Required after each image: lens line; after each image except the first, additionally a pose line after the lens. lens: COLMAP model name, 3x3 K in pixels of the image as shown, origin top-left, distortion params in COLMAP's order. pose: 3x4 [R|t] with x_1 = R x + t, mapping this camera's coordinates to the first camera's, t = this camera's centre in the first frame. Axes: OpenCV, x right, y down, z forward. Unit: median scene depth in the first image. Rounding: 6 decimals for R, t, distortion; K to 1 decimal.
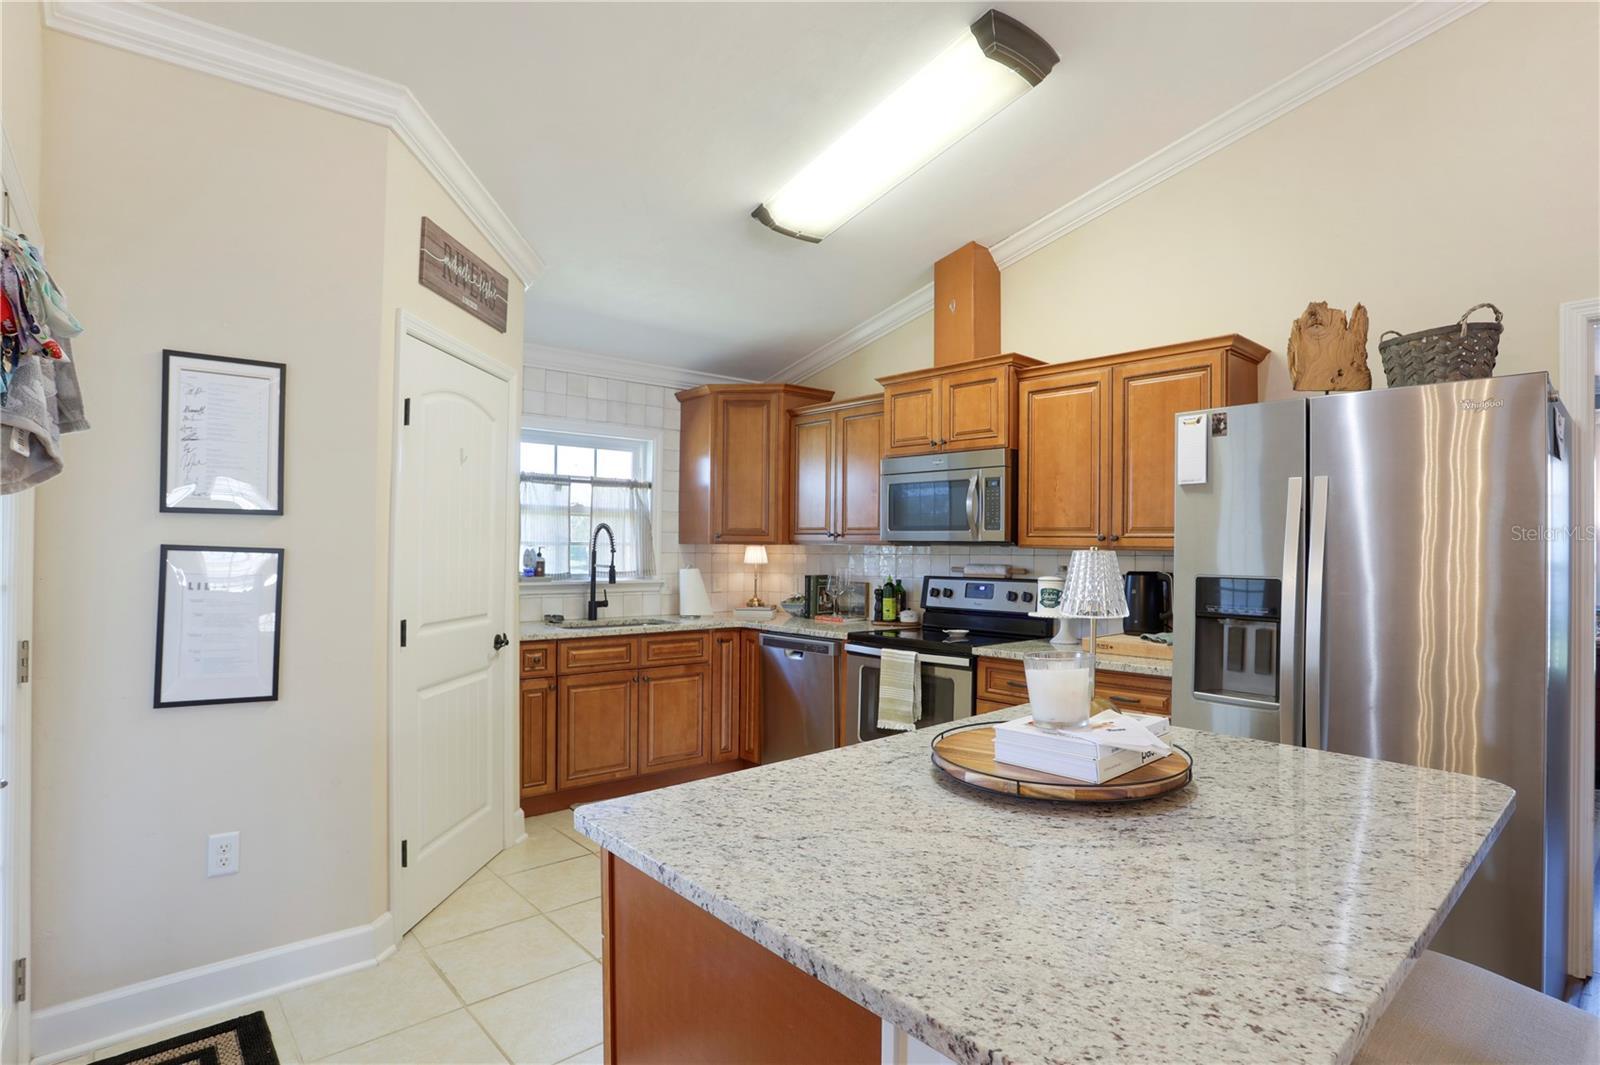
lens RADIAL K [[797.5, 0, 800.0], [0, 797.5, 532.5], [0, 0, 1]] dist [-0.001656, 0.000439]
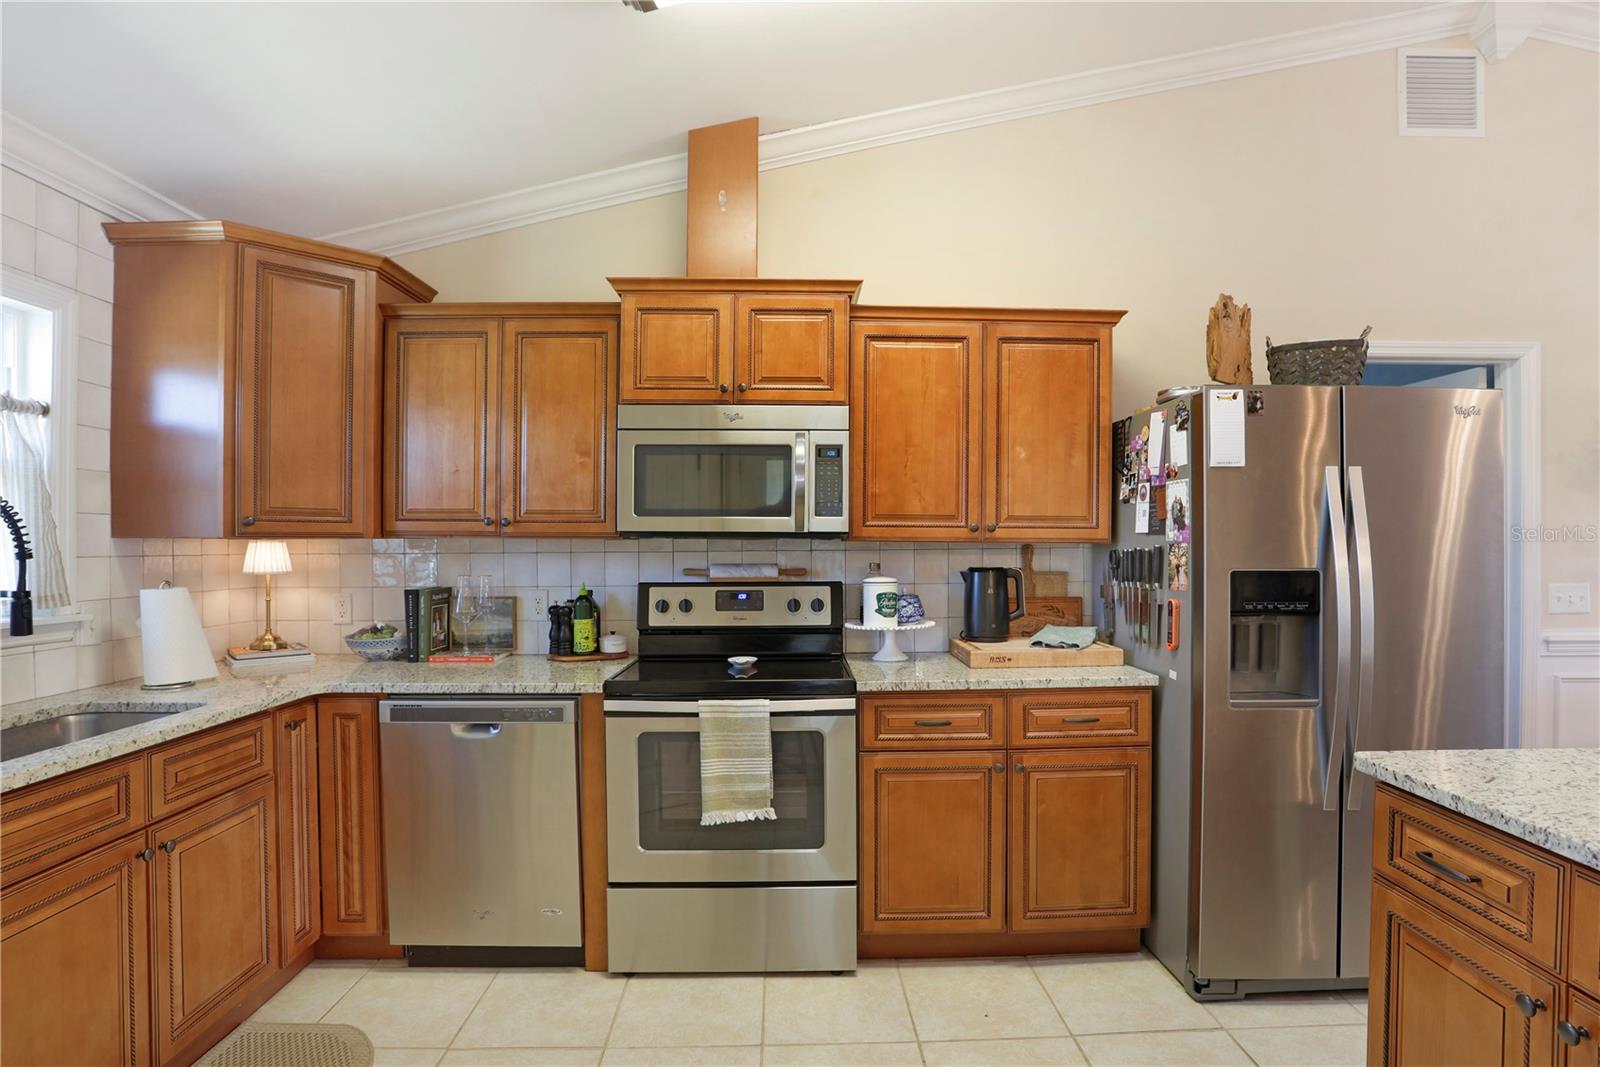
lens RADIAL K [[805.2, 0, 809.5], [0, 805.2, 545.3], [0, 0, 1]] dist [-0.064344, 0.028790]
pose [[0.659716, -0.010495, 0.751442, -0.279004], [-0.007811, 0.999753, 0.020821, 0.006690], [-0.751475, -0.019606, 0.659470, 0.453026]]
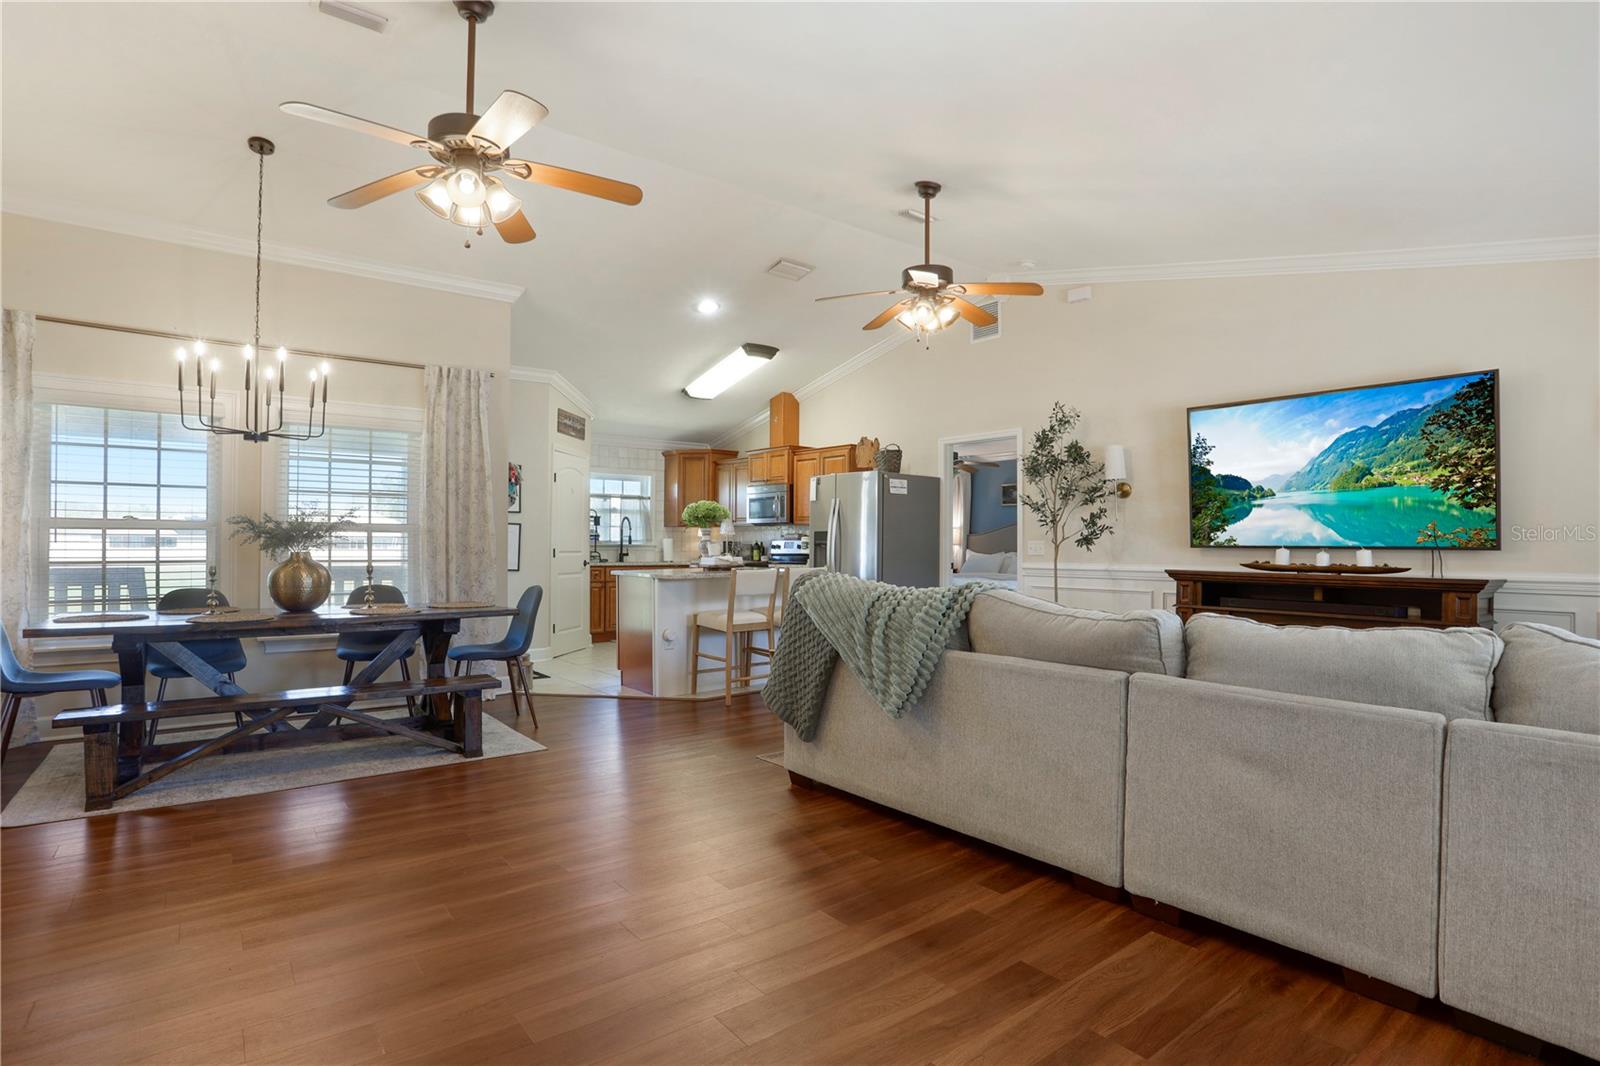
lens RADIAL K [[797.5, 0, 800.0], [0, 797.5, 533.0], [0, 0, 1]] dist [-0.001656, 0.000439]
pose [[0.998598, -0.004064, -0.052783, 0.366892], [0.004077, 0.999992, 0.000140, 0.037673], [0.052782, -0.000355, 0.998606, -1.226948]]
